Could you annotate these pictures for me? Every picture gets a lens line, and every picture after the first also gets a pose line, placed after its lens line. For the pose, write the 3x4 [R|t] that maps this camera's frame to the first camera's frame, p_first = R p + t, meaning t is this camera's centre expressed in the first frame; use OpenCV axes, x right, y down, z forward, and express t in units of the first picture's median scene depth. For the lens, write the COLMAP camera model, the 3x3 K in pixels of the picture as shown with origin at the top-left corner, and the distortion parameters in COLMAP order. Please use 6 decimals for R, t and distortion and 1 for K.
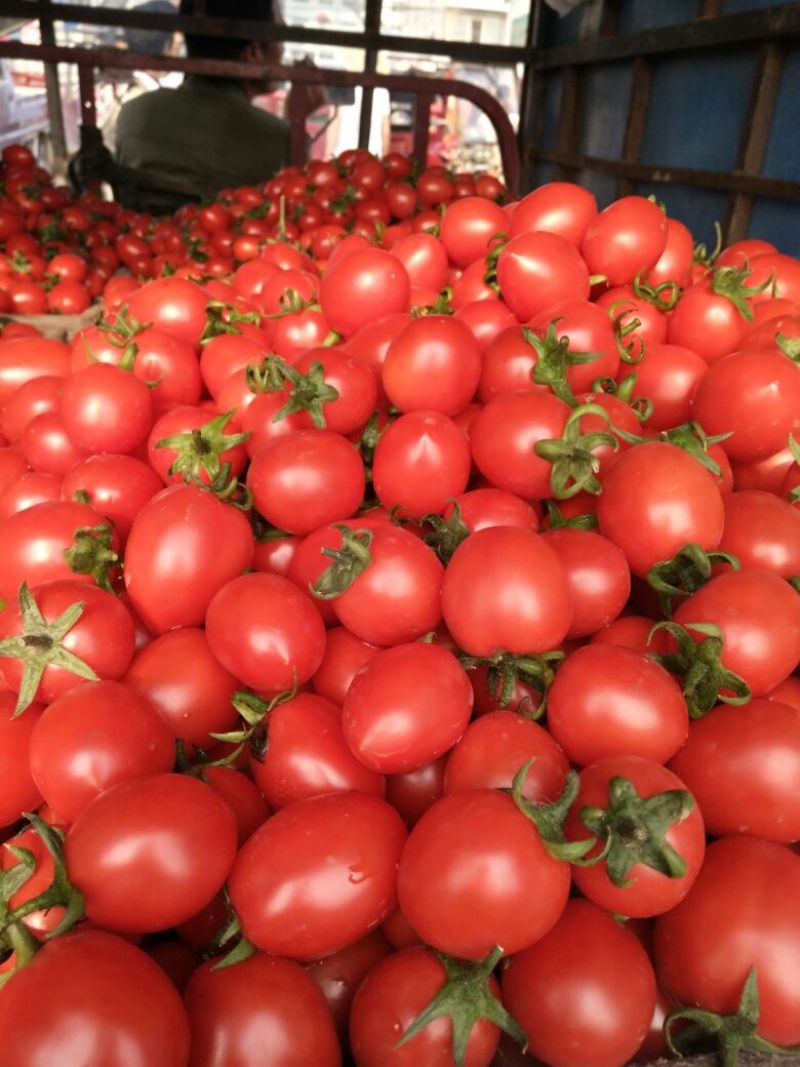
lens RADIAL K [[773.7, 0, 400.0], [0, 773.7, 533.5], [0, 0, 1]] dist [0.003538, -0.039473]
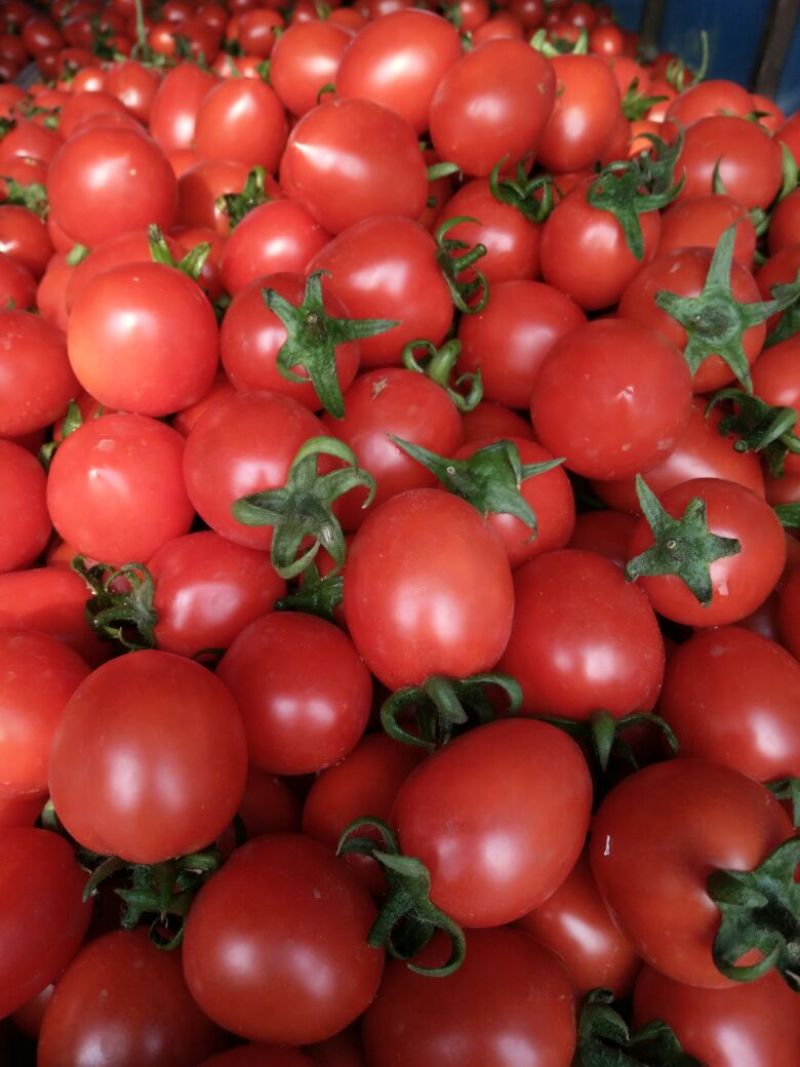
lens RADIAL K [[773.7, 0, 400.0], [0, 773.7, 533.5], [0, 0, 1]] dist [0.003538, -0.039473]
pose [[0.999475, 0.017851, -0.027045, 0.274012], [-0.010622, 0.968954, 0.247013, -0.209559], [0.030615, -0.246596, 0.968635, 0.286452]]
